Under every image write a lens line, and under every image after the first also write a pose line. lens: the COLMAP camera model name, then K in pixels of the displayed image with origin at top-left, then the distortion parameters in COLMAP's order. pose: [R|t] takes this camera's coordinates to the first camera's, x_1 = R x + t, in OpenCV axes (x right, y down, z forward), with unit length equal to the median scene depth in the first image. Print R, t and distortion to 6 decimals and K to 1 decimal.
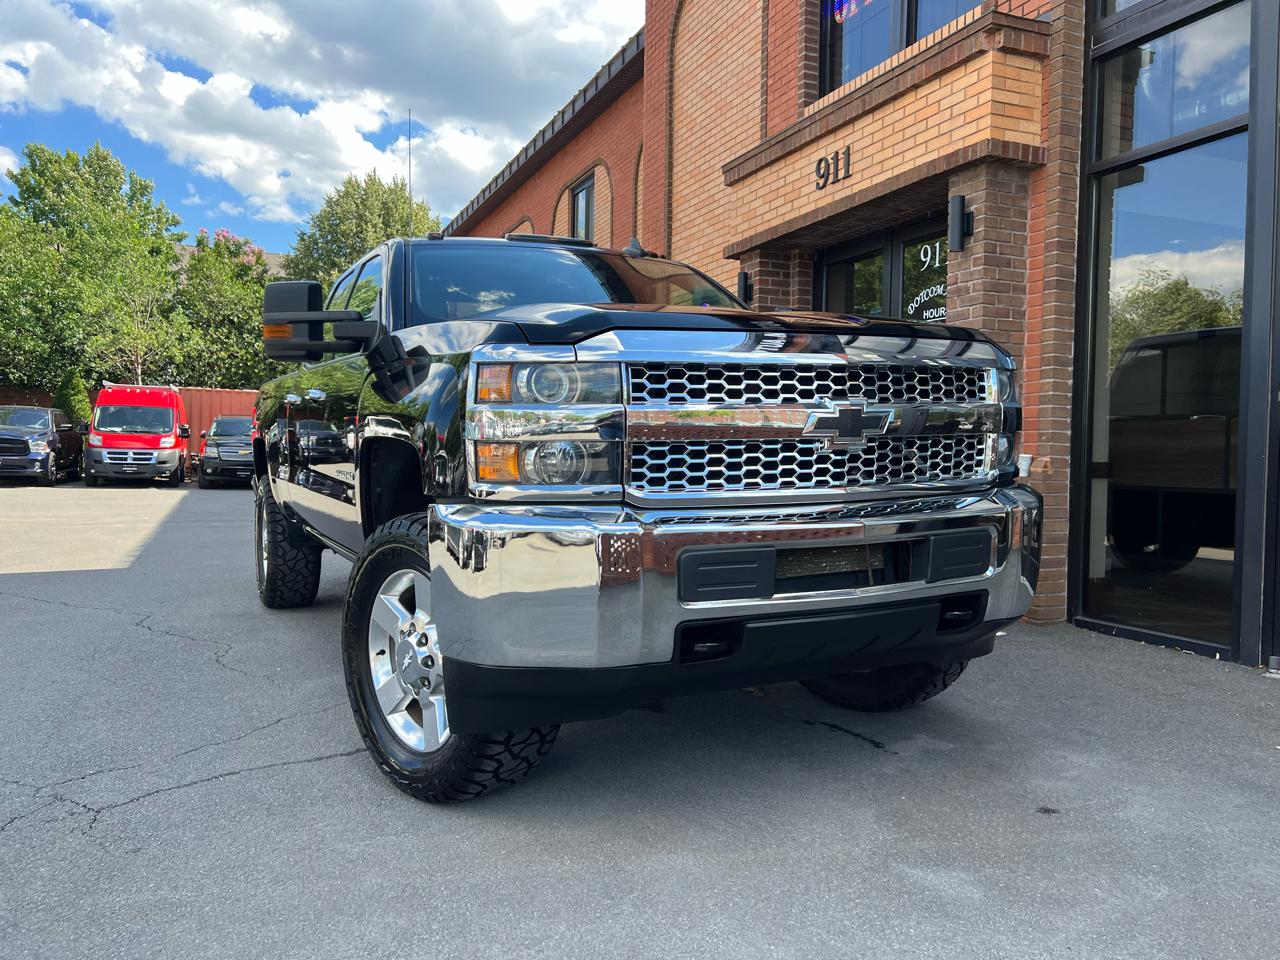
lens RADIAL K [[969.7, 0, 640.0], [0, 969.7, 480.0], [0, 0, 1]] dist [0.043149, -0.041049]
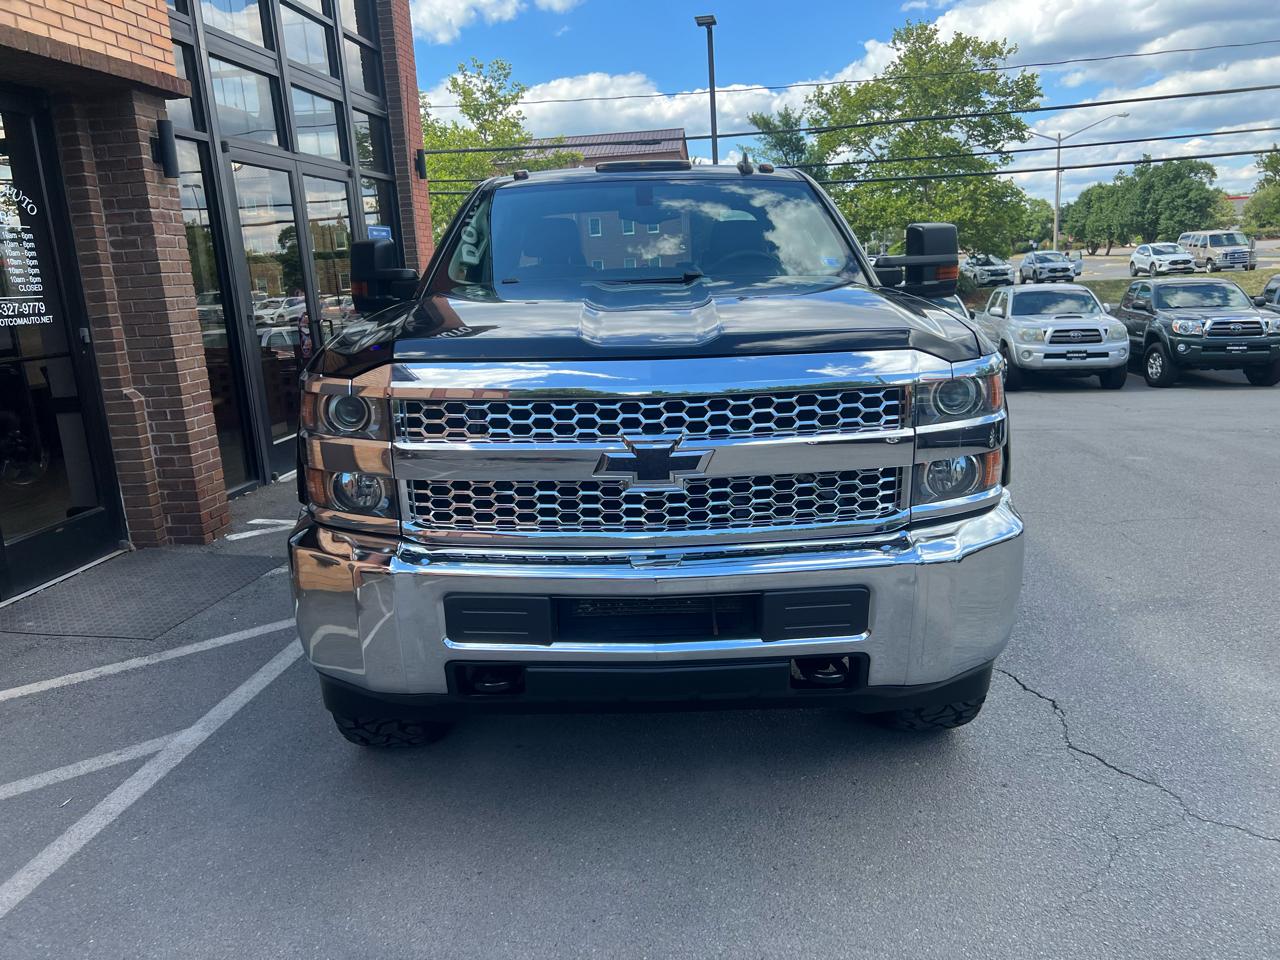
lens RADIAL K [[962.9, 0, 639.3], [0, 962.9, 477.3], [0, 0, 1]] dist [0.053334, -0.059409]
pose [[-0.864318, -0.075038, 0.497316, -0.604451], [0.054590, 0.968969, 0.241079, -0.151587], [-0.499974, 0.235517, -0.833401, 1.661057]]
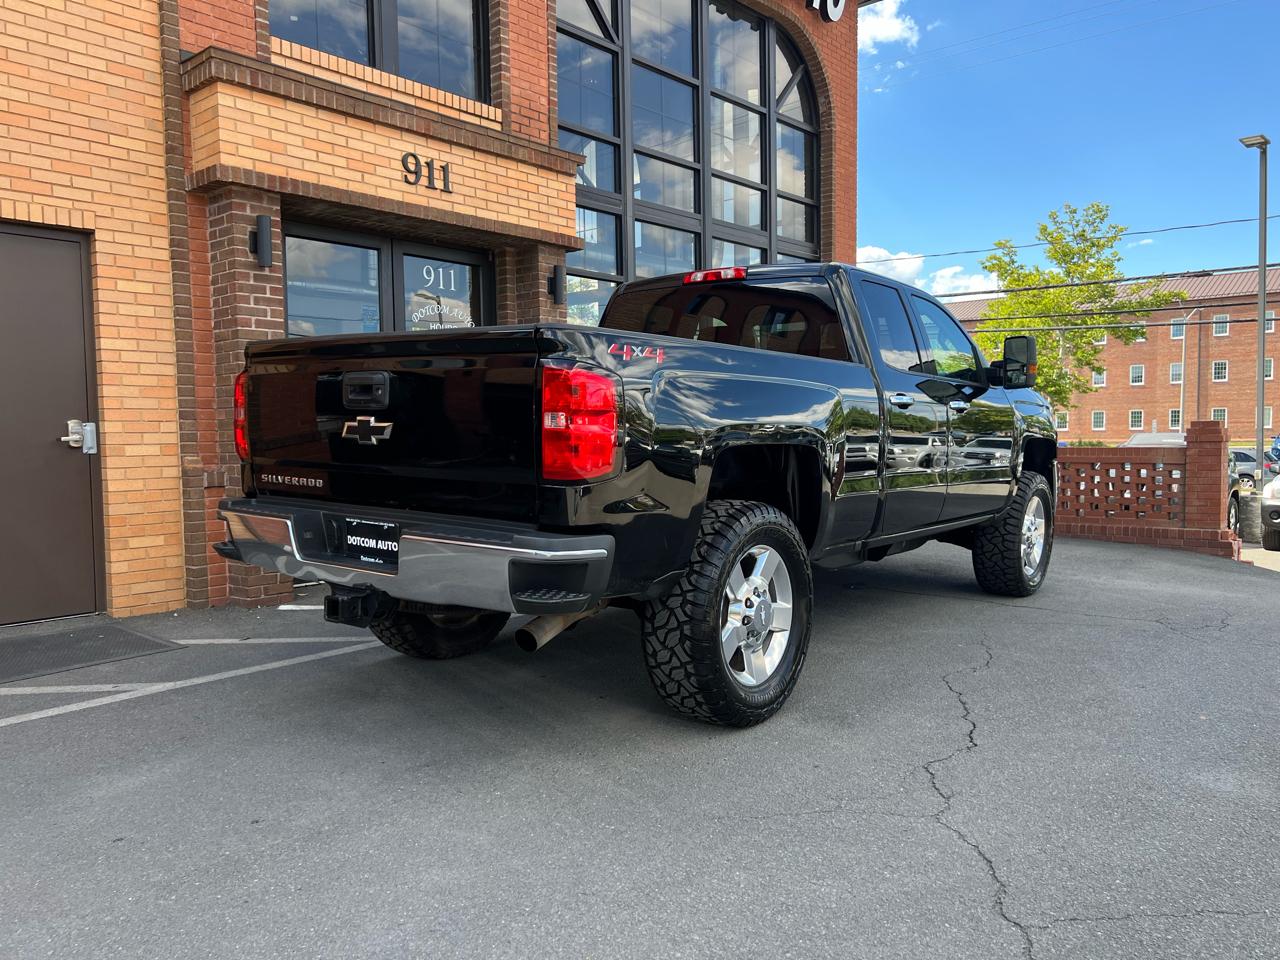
lens RADIAL K [[960.3, 0, 636.5], [0, 960.3, 486.2], [0, 0, 1]] dist [0.053068, -0.059789]
pose [[-0.422581, -0.058680, 0.904424, -1.013877], [0.029764, 0.996465, 0.078558, -0.075184], [-0.905836, 0.060117, -0.419340, 1.503226]]
